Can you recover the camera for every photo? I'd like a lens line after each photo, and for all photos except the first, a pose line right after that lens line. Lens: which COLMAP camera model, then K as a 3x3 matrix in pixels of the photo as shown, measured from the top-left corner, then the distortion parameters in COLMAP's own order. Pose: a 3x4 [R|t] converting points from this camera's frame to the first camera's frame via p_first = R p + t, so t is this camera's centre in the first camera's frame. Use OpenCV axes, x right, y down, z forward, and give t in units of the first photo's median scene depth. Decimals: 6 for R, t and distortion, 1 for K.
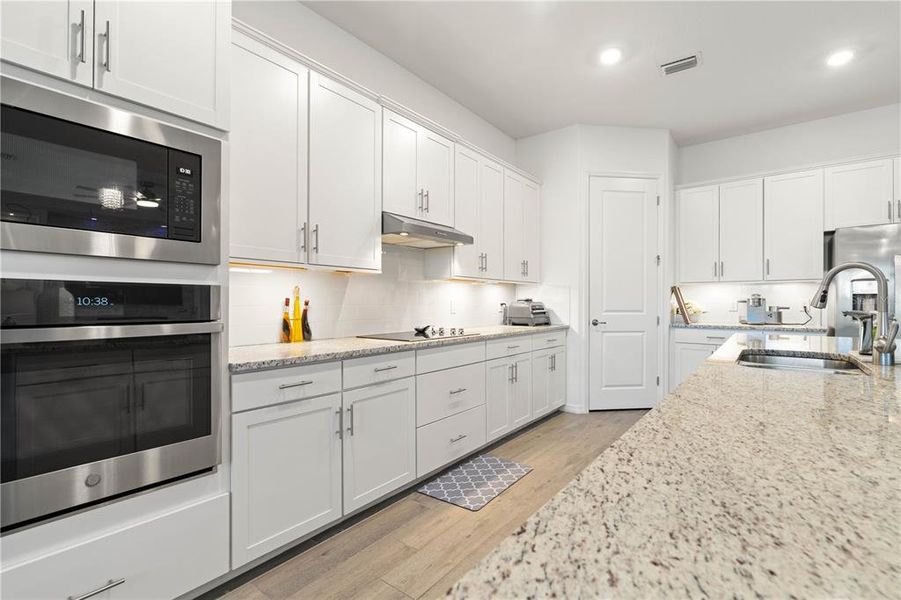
lens RADIAL K [[408.2, 0, 451.0], [0, 408.2, 303.4], [0, 0, 1]] dist [-0.007704, 0.003289]
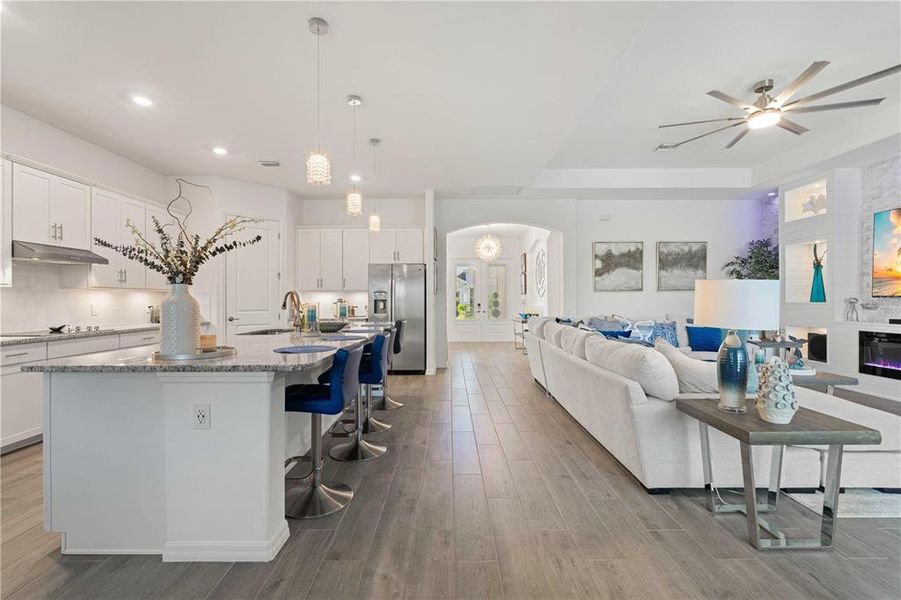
lens RADIAL K [[408.2, 0, 453.5], [0, 408.2, 300.3], [0, 0, 1]] dist [-0.007704, 0.003289]
pose [[0.786556, -0.003995, 0.617506, 0.124993], [0.004879, 0.999988, 0.000256, -0.019846], [-0.617500, 0.002811, 0.786566, -0.807249]]
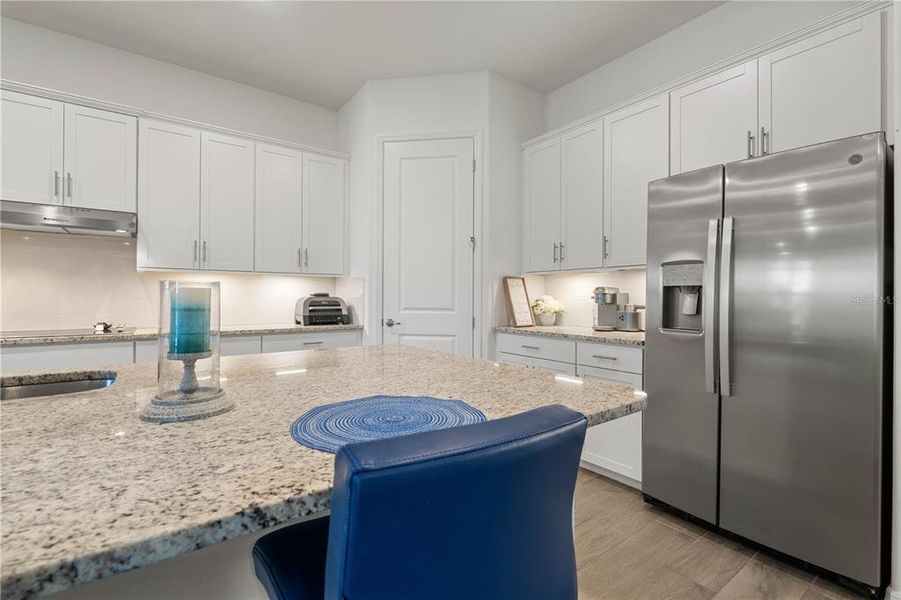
lens RADIAL K [[408.2, 0, 451.2], [0, 408.2, 297.5], [0, 0, 1]] dist [-0.007704, 0.003289]
pose [[0.960933, 0.003906, -0.276752, 0.963792], [-0.004769, 0.999986, -0.002443, -0.002621], [0.276739, 0.003667, 0.960938, 0.357888]]
